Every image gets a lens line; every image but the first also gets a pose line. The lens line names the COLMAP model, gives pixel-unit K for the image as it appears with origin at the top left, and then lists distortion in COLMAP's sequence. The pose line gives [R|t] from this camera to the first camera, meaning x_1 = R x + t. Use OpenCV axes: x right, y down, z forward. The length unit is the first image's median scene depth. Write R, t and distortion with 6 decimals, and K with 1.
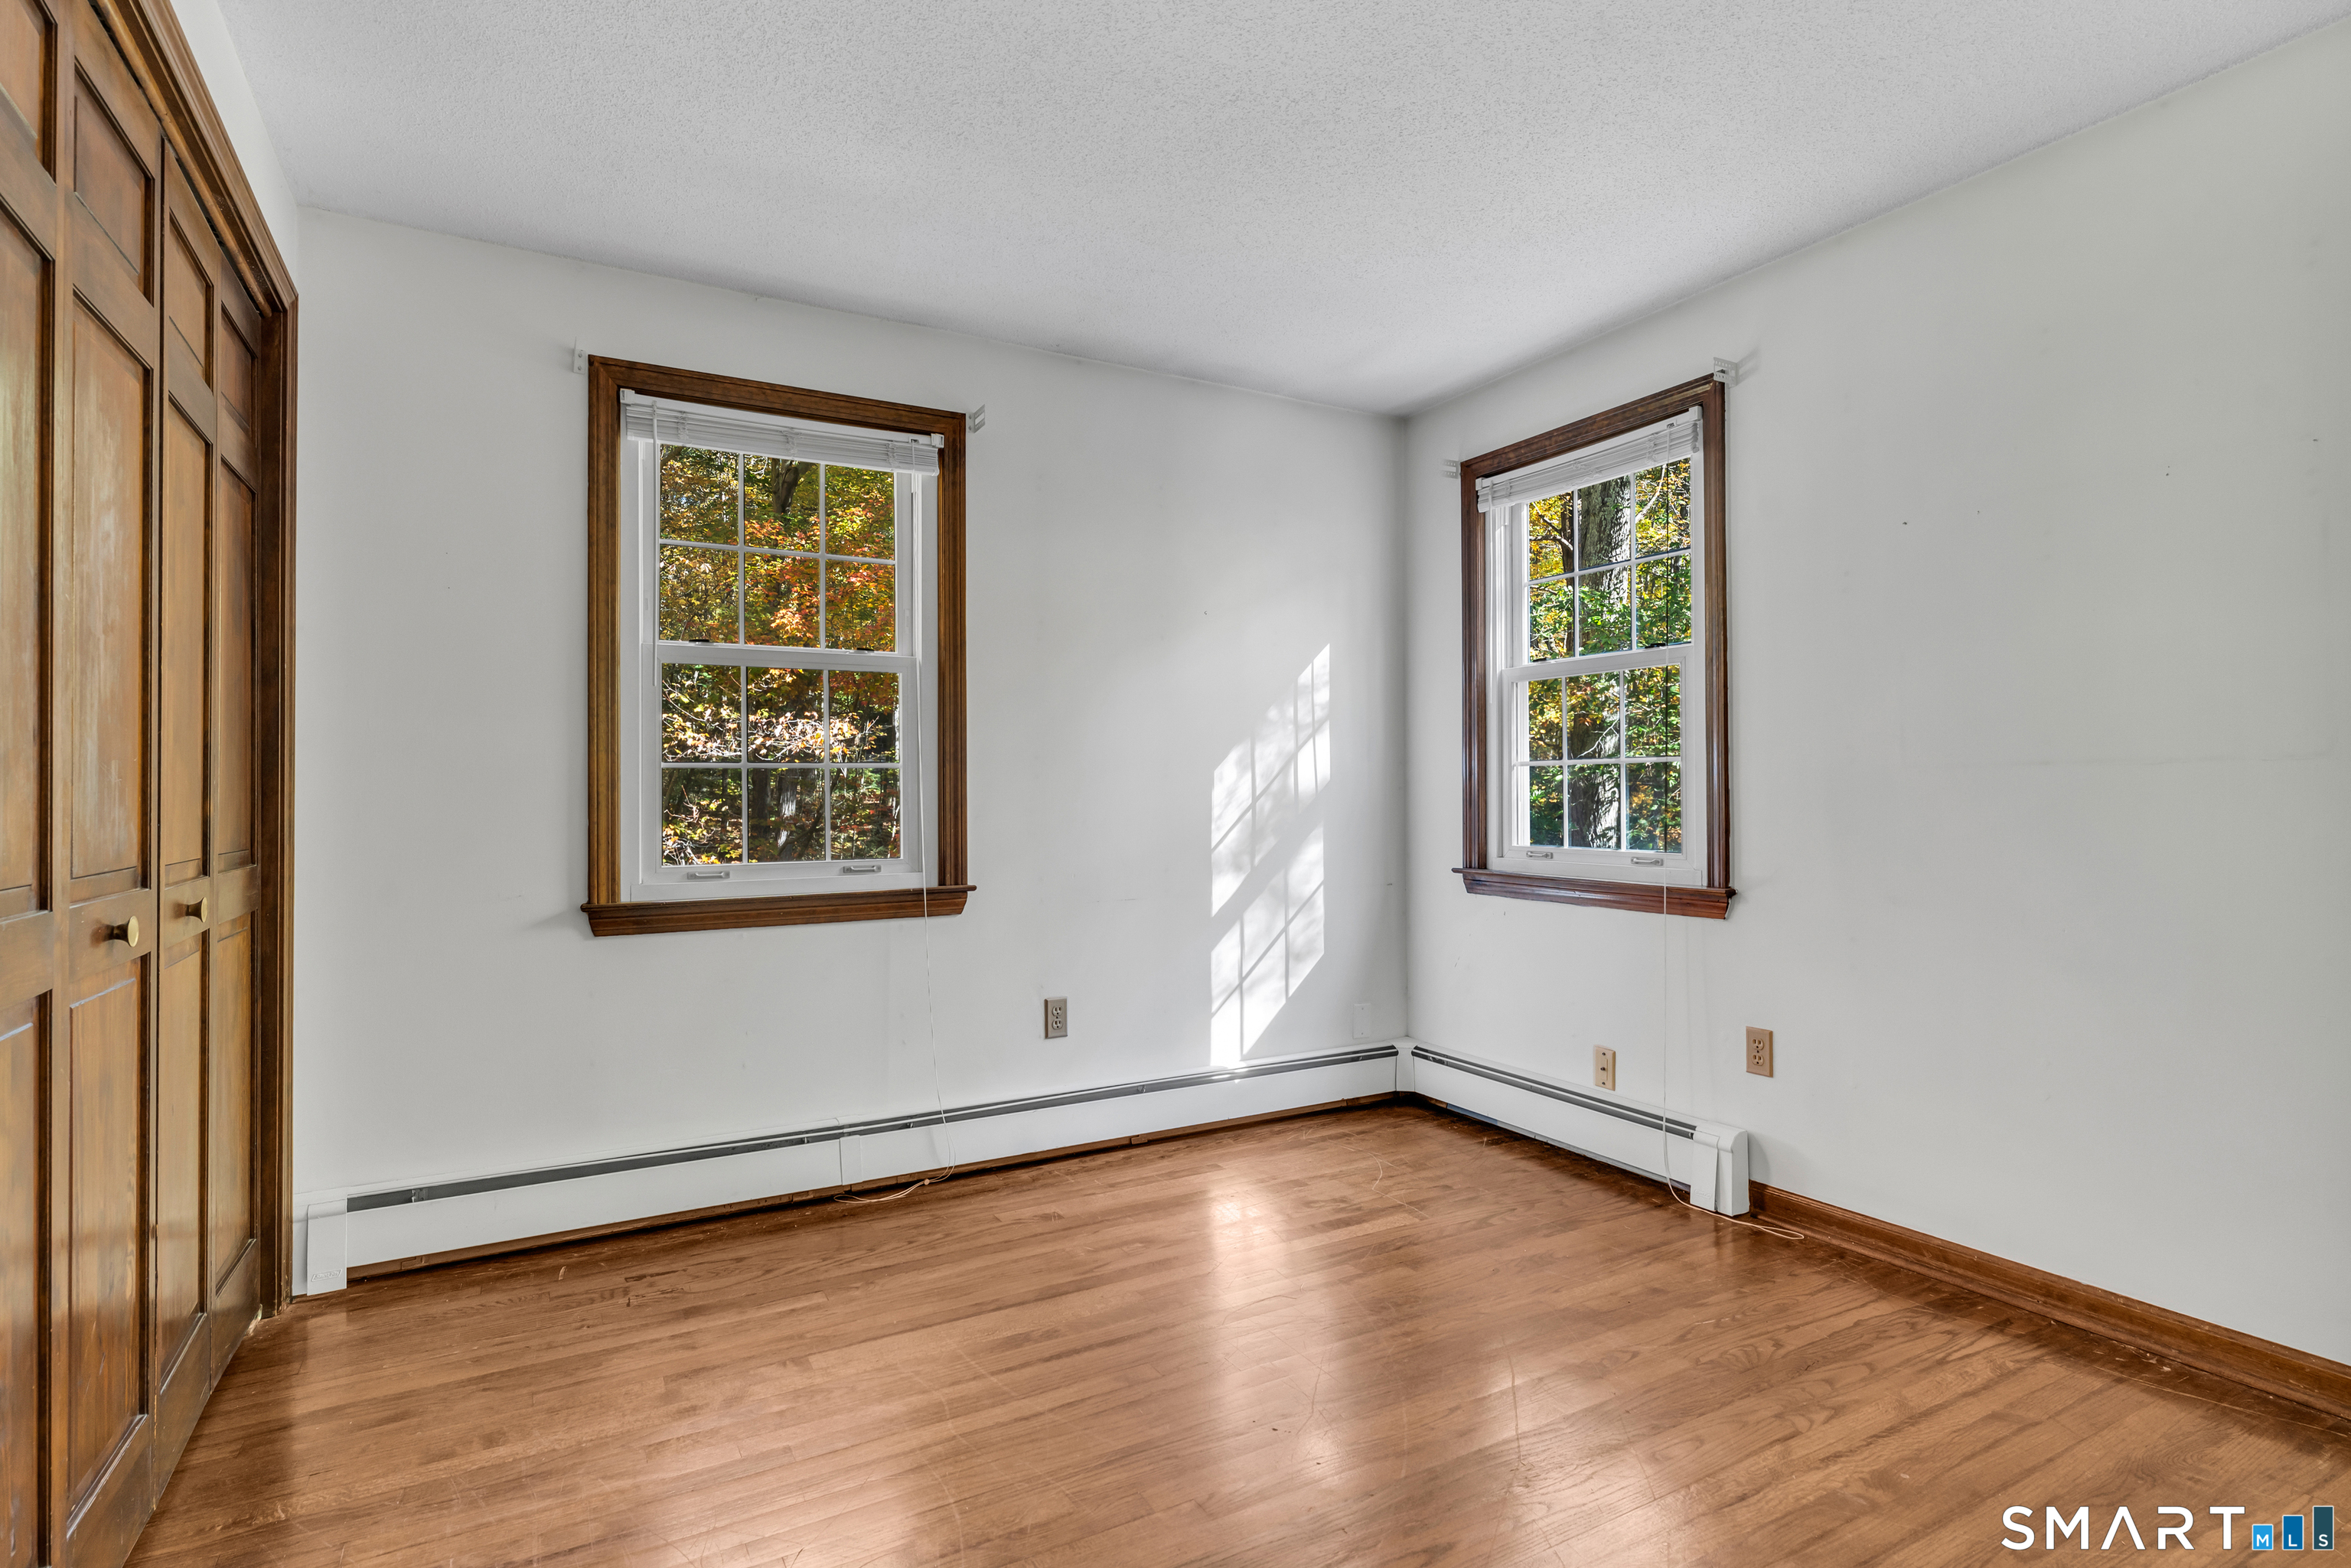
lens RADIAL K [[1157.0, 0, 1177.9], [0, 1157.0, 781.9], [0, 0, 1]] dist [0.001766, -0.000129]
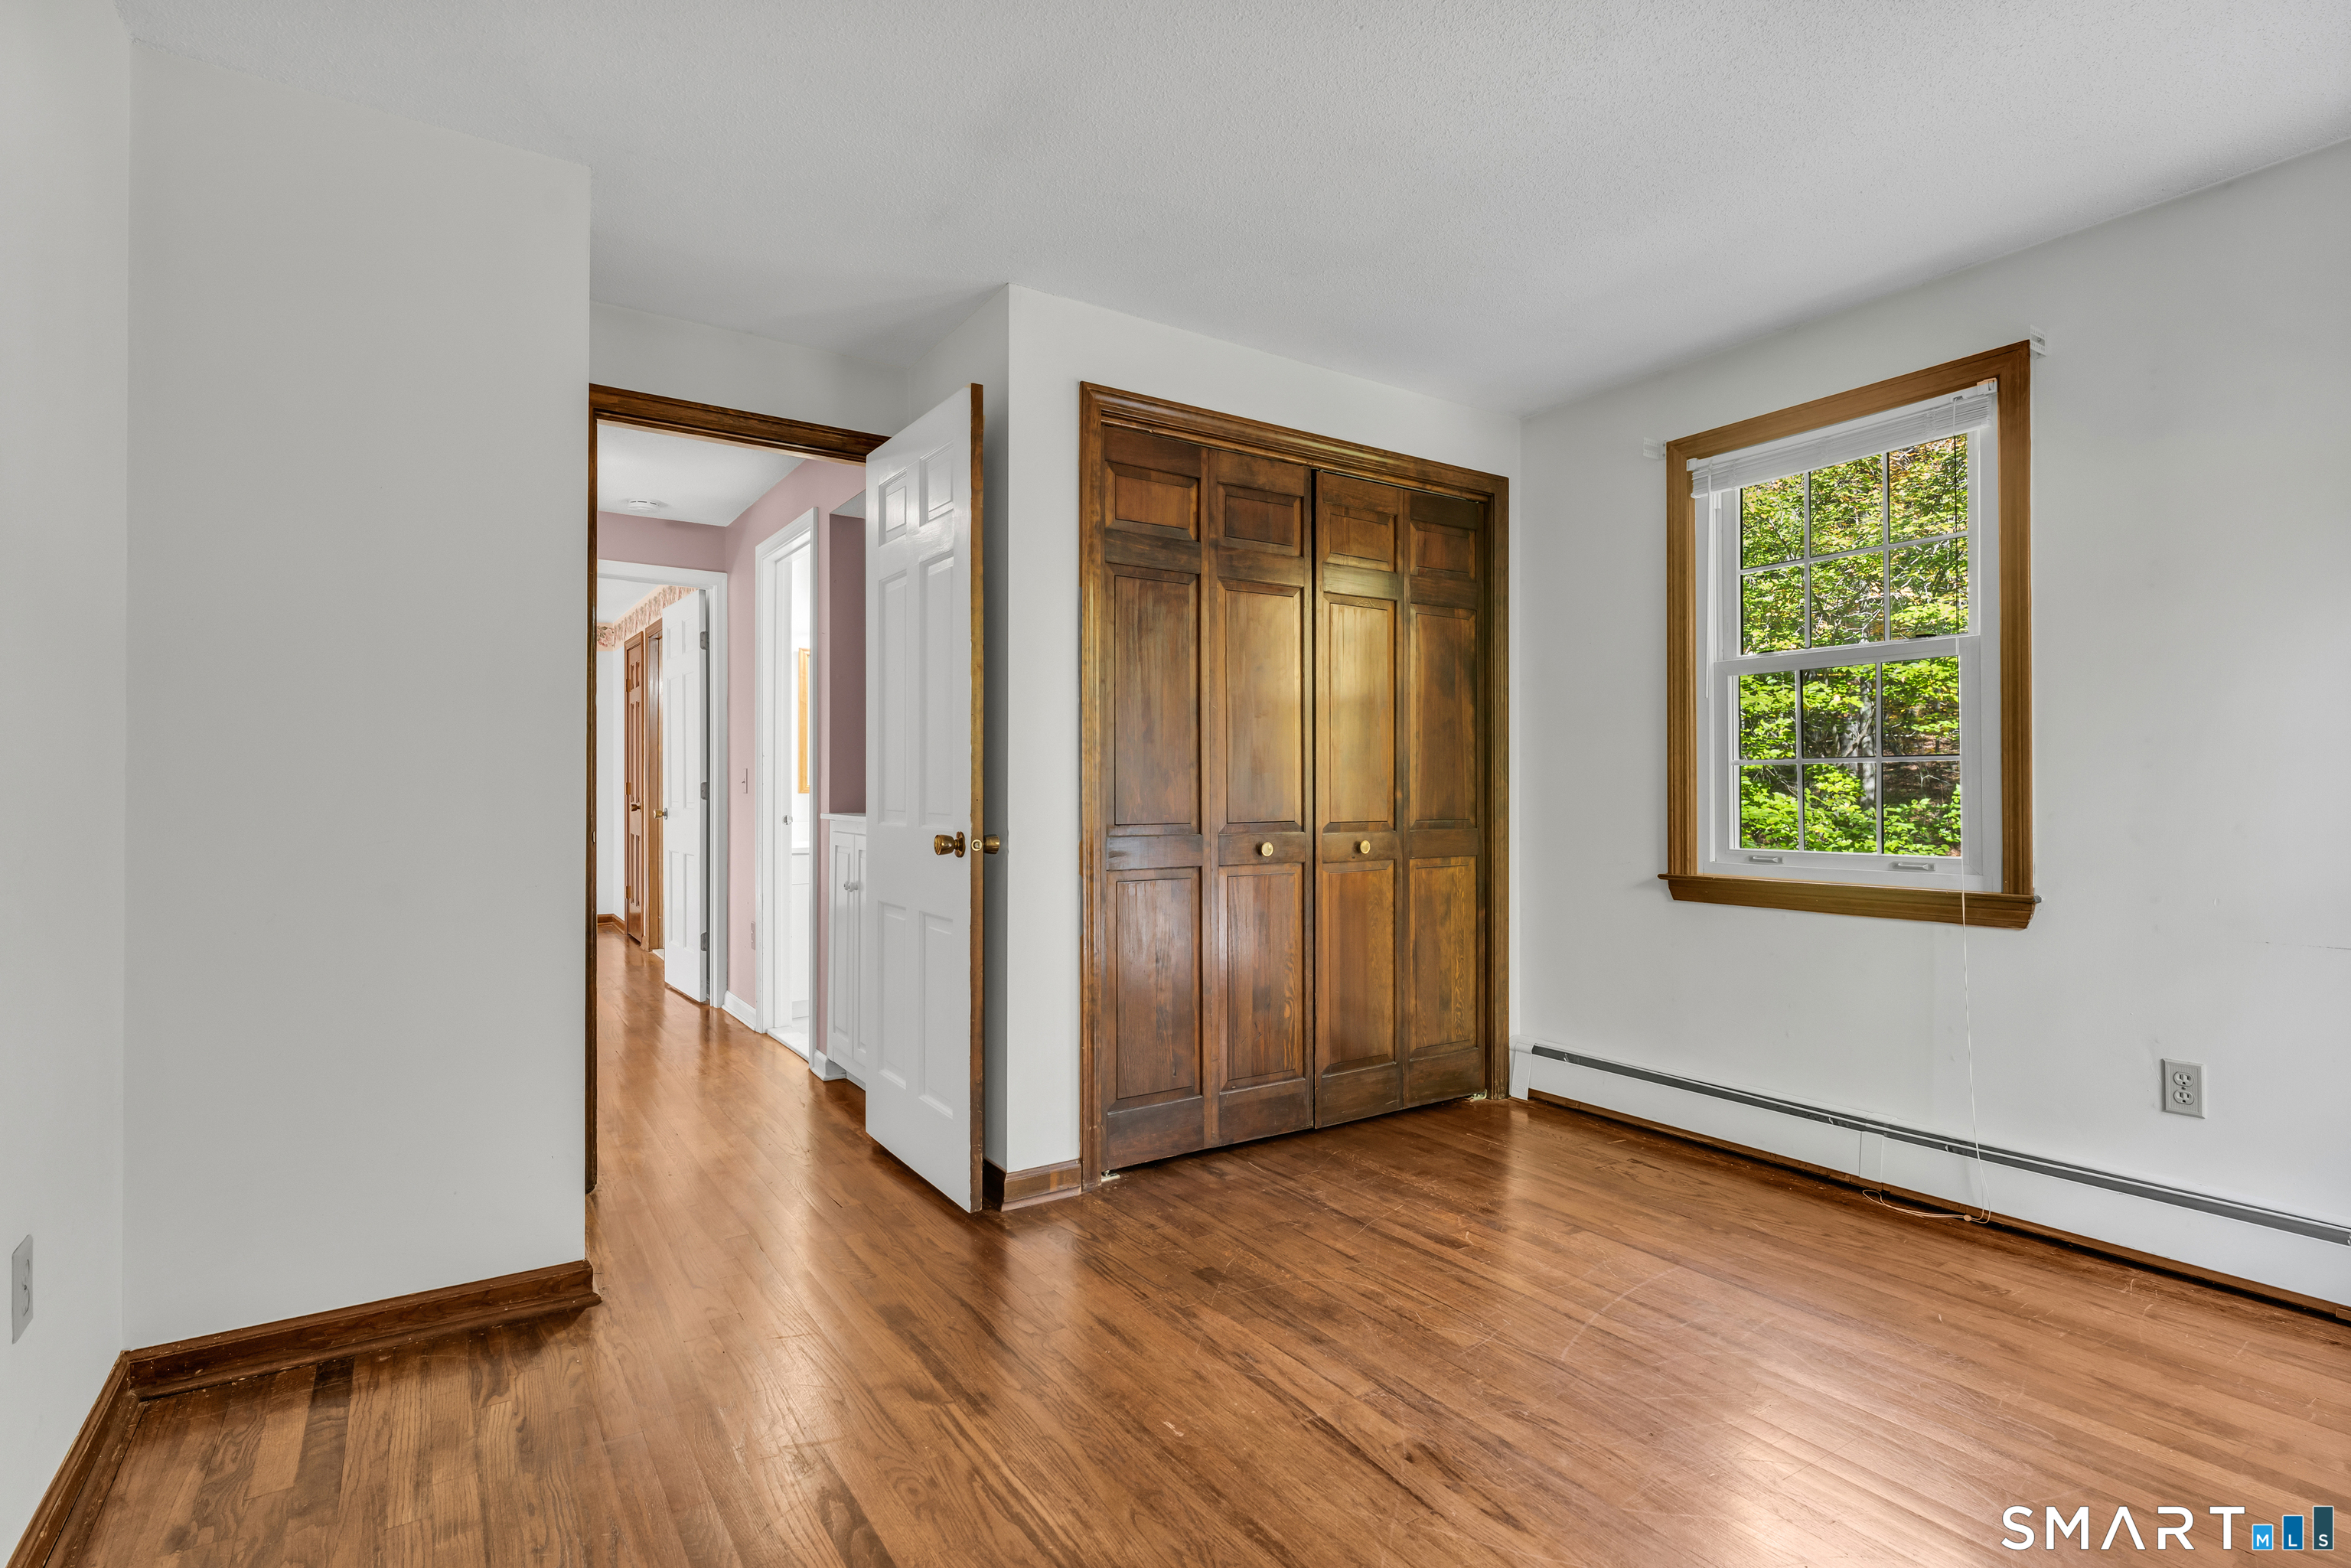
lens RADIAL K [[1157.0, 0, 1177.9], [0, 1157.0, 781.9], [0, 0, 1]] dist [0.001766, -0.000129]
pose [[0.072991, 0.000619, -0.997332, 0.705449], [0.012976, 0.999915, 0.001570, -0.004384], [0.997248, -0.013056, 0.072977, 0.358219]]
